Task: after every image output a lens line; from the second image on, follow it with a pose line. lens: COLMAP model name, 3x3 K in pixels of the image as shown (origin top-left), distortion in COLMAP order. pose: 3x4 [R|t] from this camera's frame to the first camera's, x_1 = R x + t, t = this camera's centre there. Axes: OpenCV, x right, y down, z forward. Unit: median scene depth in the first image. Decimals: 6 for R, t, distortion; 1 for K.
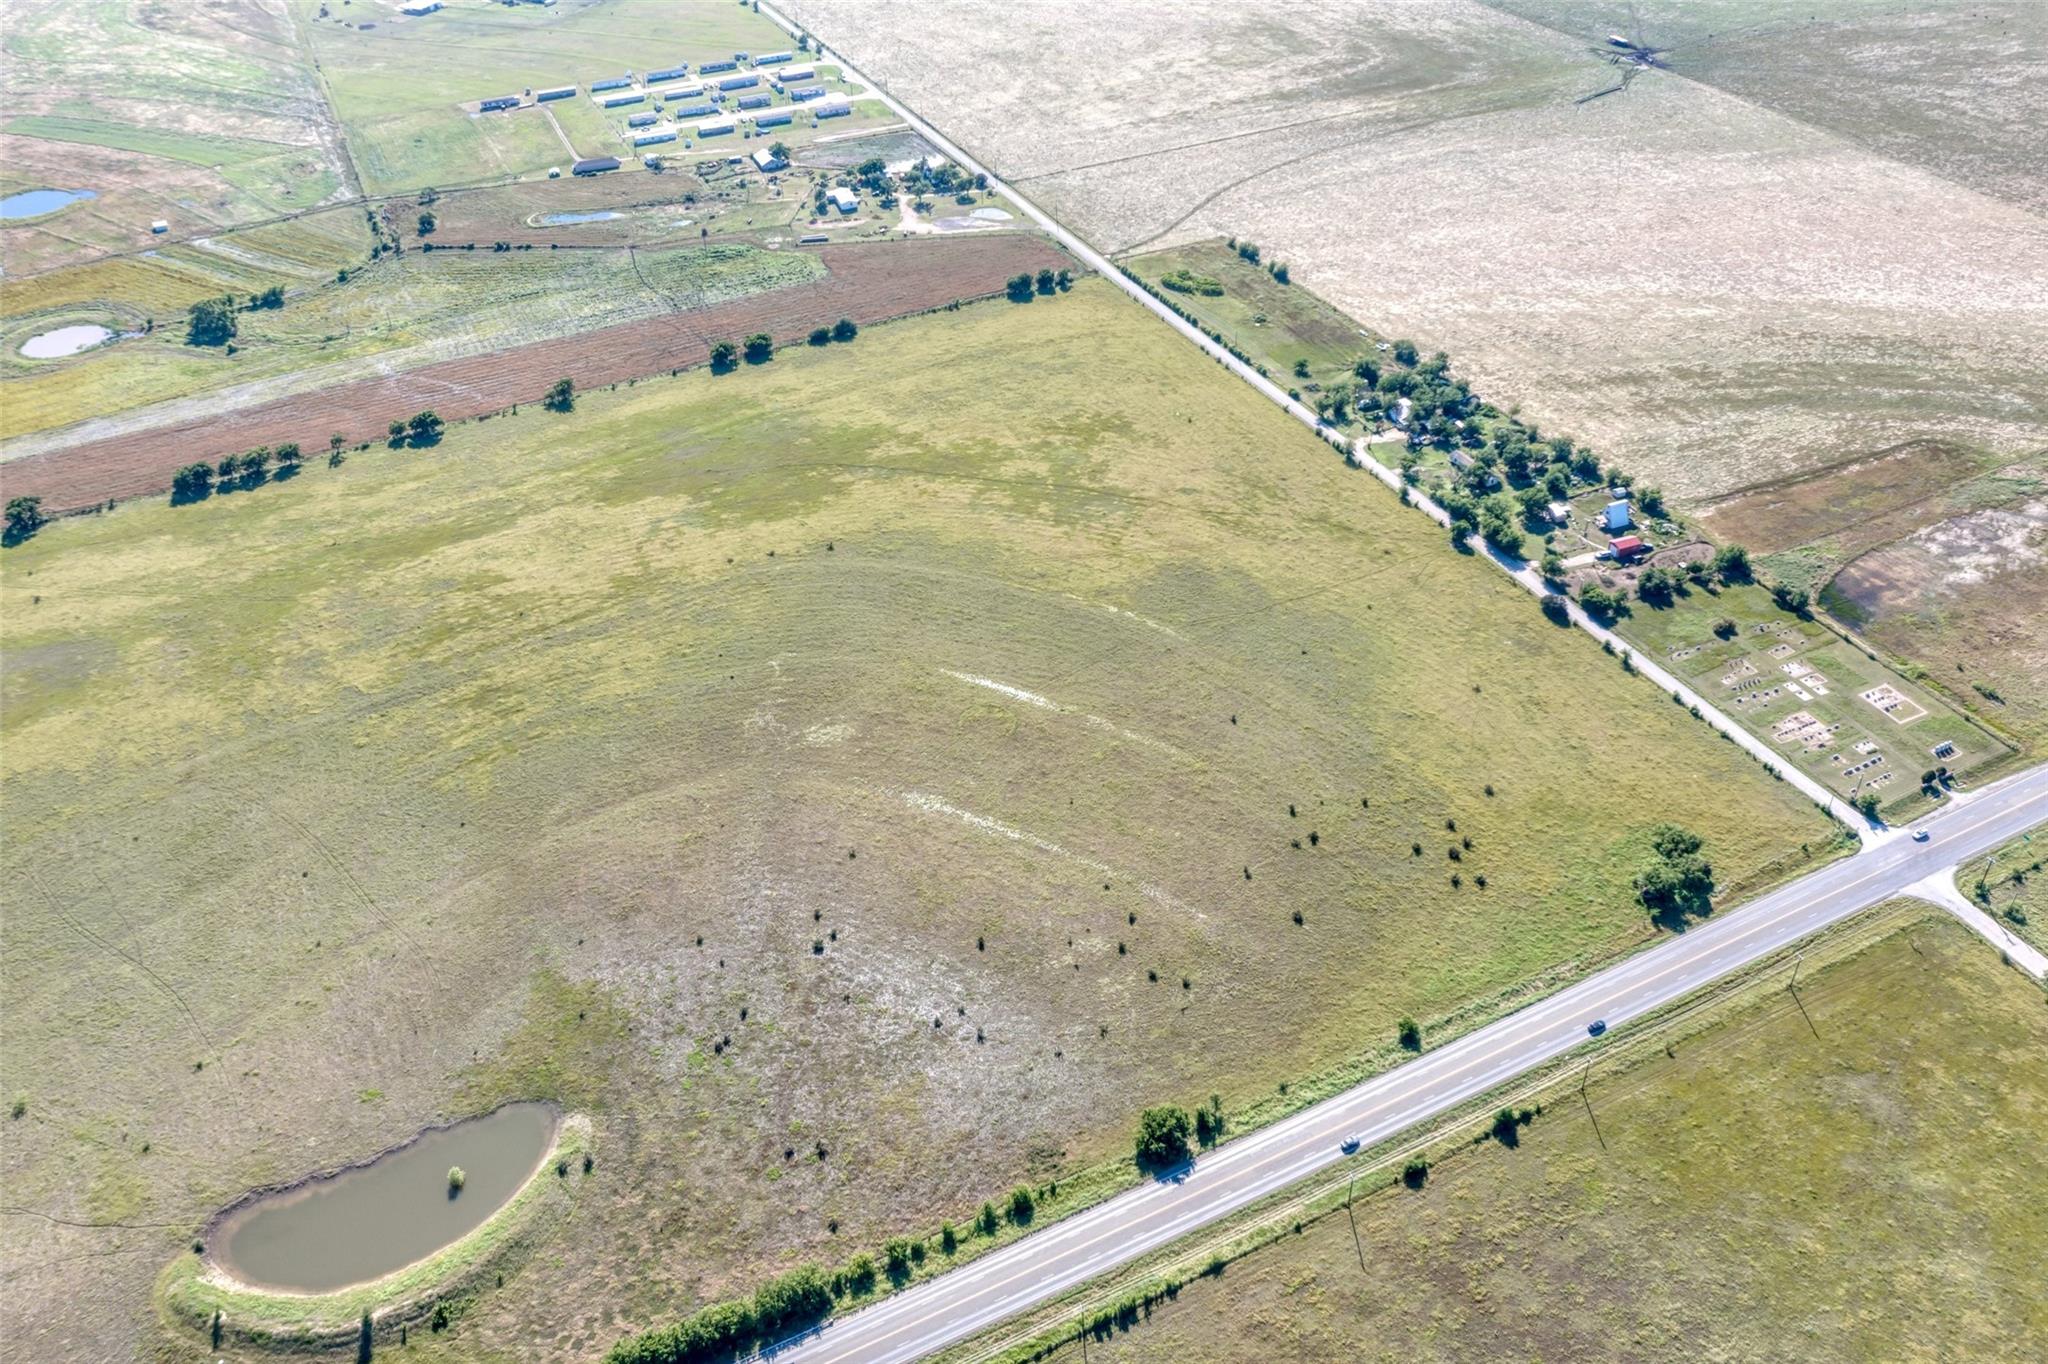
lens RADIAL K [[1620.9, 0, 1036.0], [0, 1620.9, 679.9], [0, 0, 1]] dist [-0.022388, 0.002292]
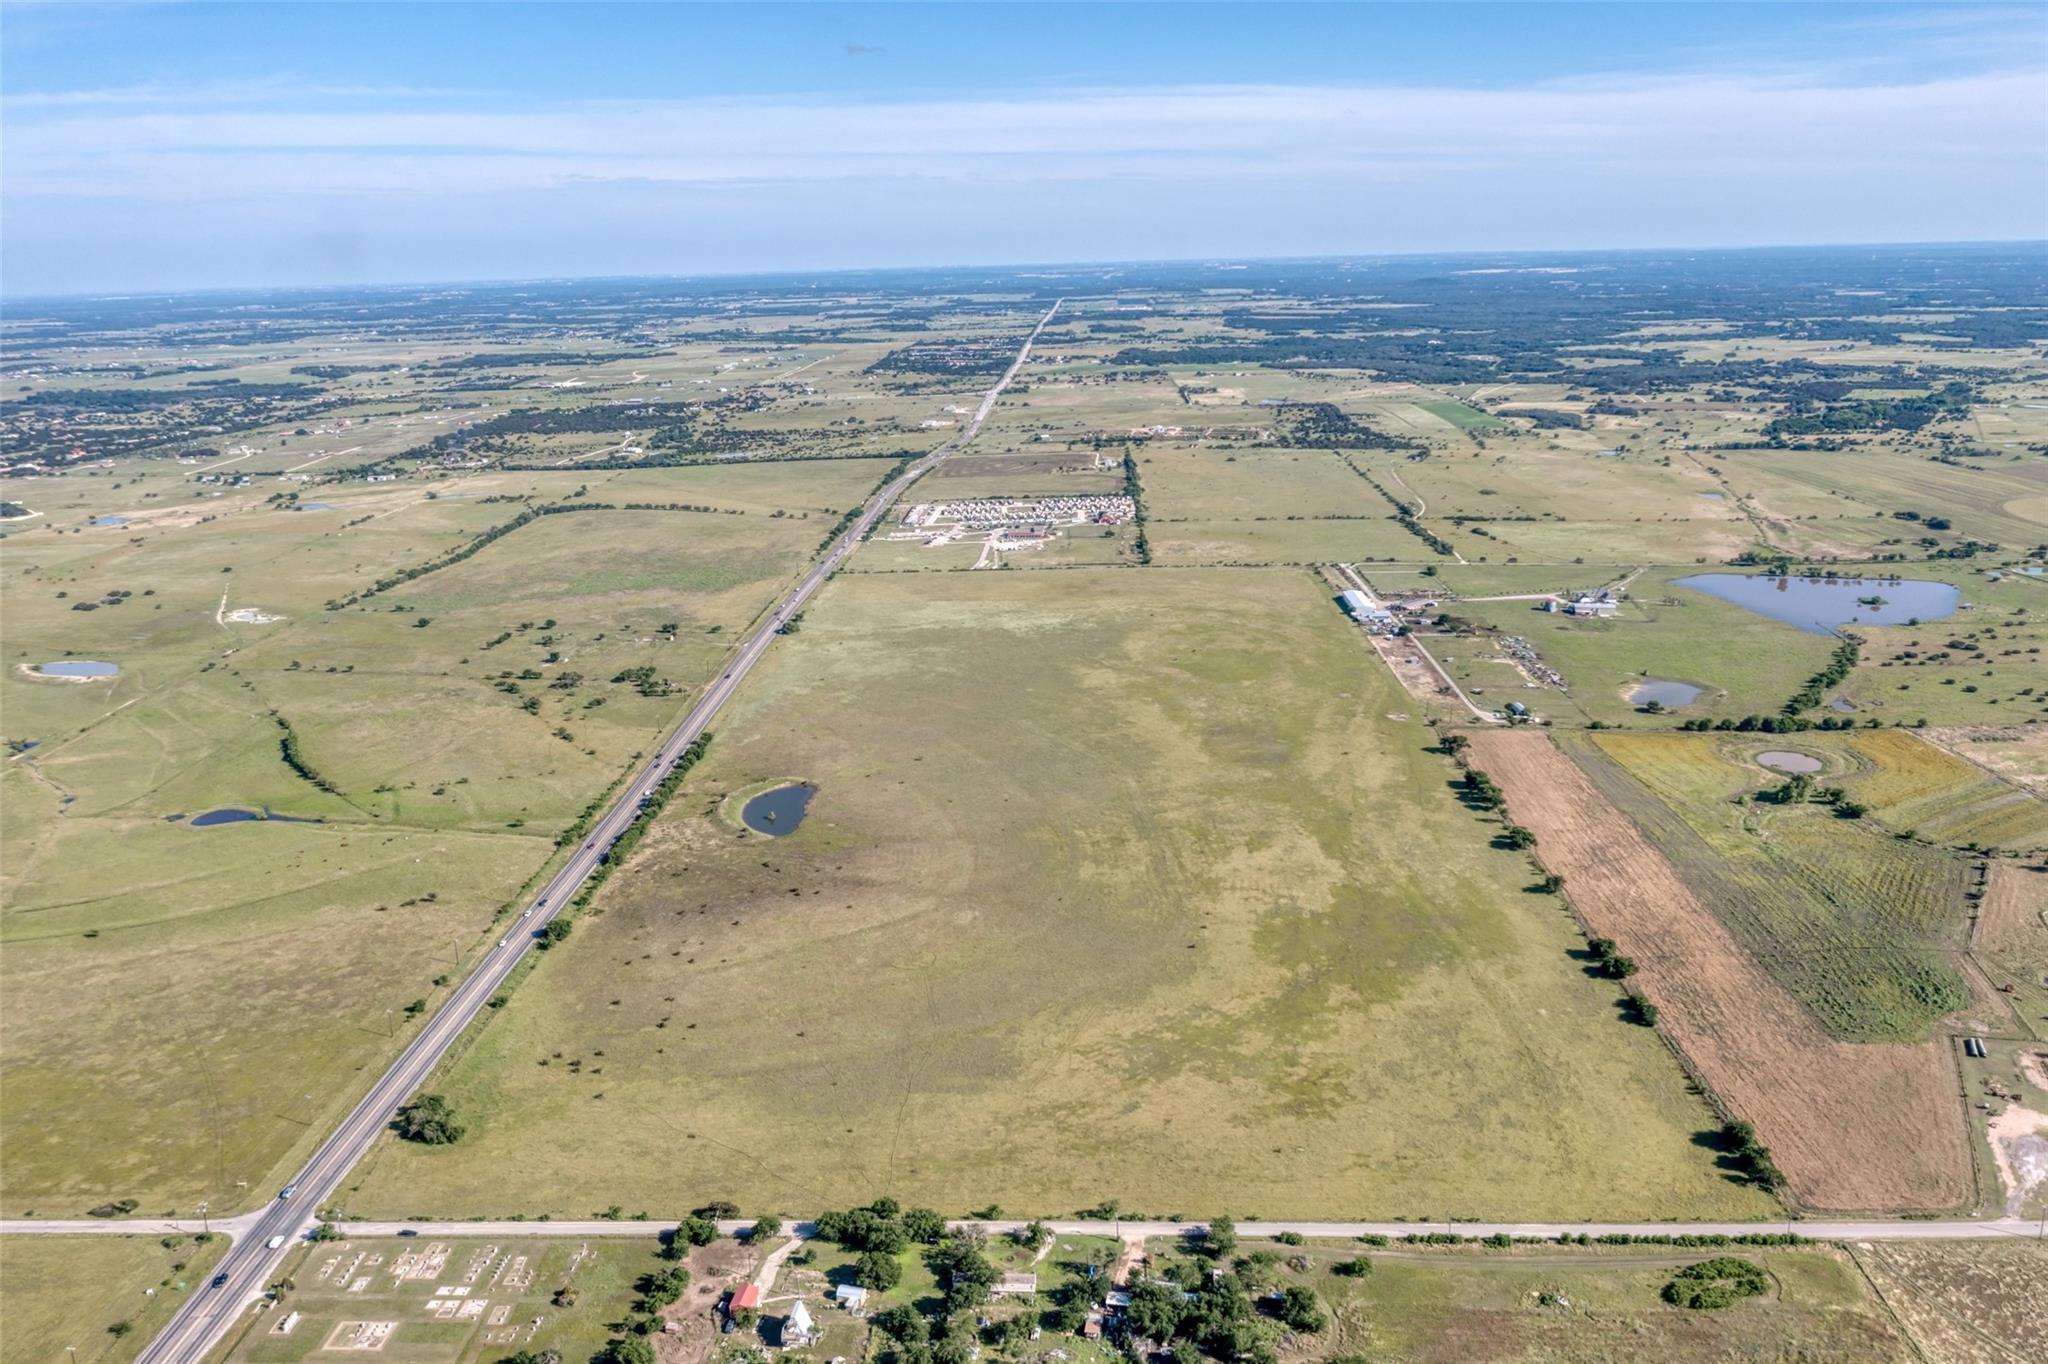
lens RADIAL K [[1620.9, 0, 1020.1], [0, 1620.9, 686.2], [0, 0, 1]] dist [-0.022388, 0.002292]
pose [[-0.478479, 0.267989, -0.836206, 0.977634], [-0.501688, 0.698131, 0.510805, -0.852056], [0.720671, 0.663924, -0.199594, 1.166929]]
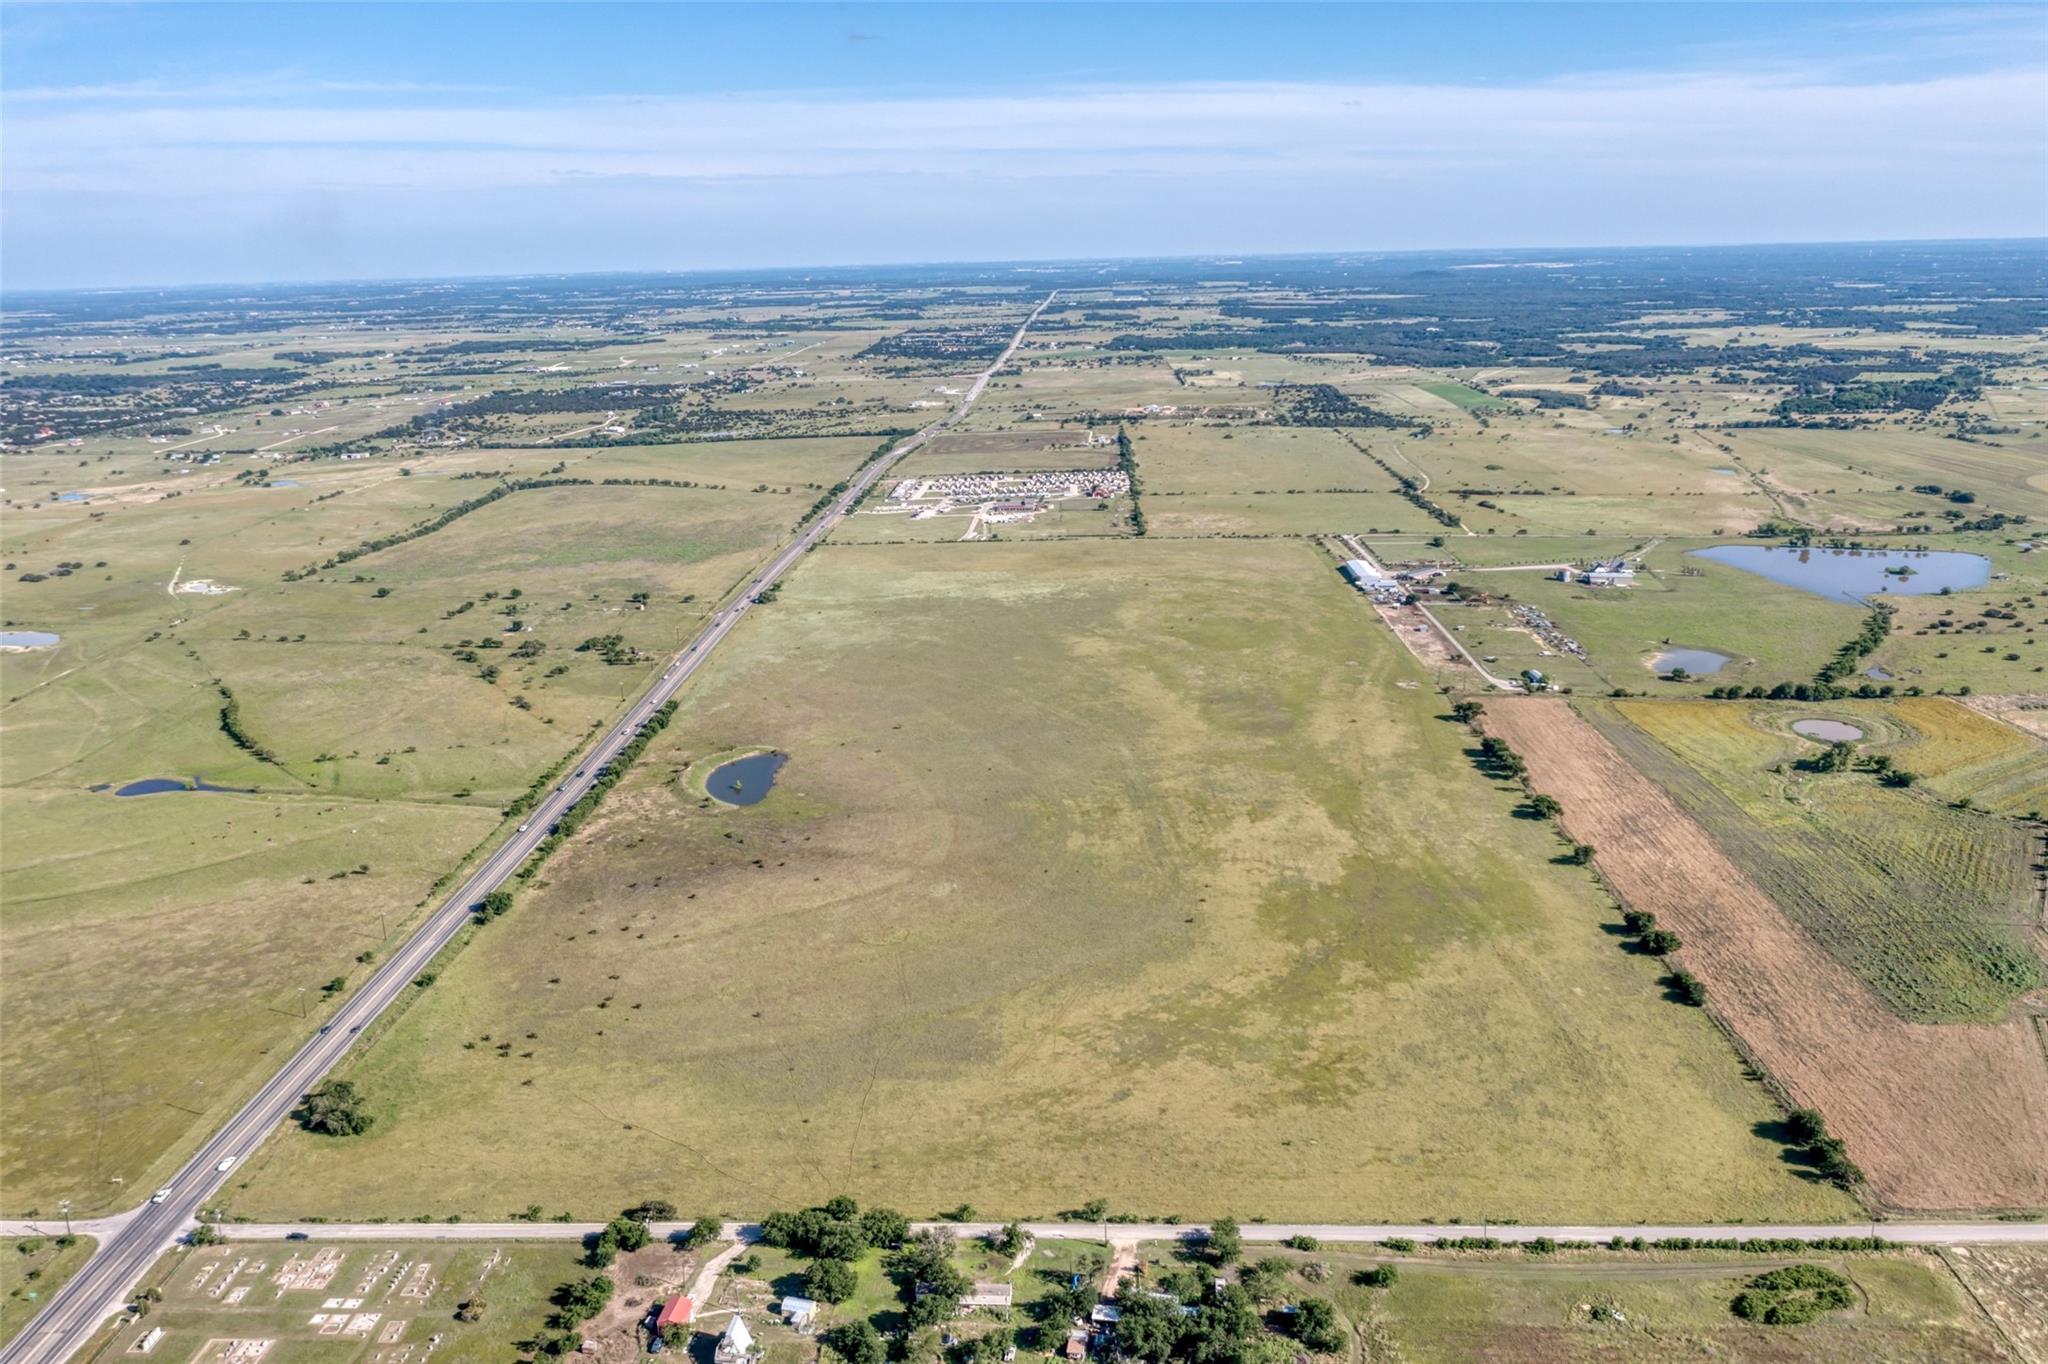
lens RADIAL K [[1620.9, 0, 1019.7], [0, 1620.9, 684.3], [0, 0, 1]] dist [-0.022388, 0.002292]
pose [[-0.476405, 0.267829, -0.837440, 0.884503], [-0.503728, 0.697514, 0.509640, -0.771932], [0.720623, 0.664637, -0.197387, 1.175146]]
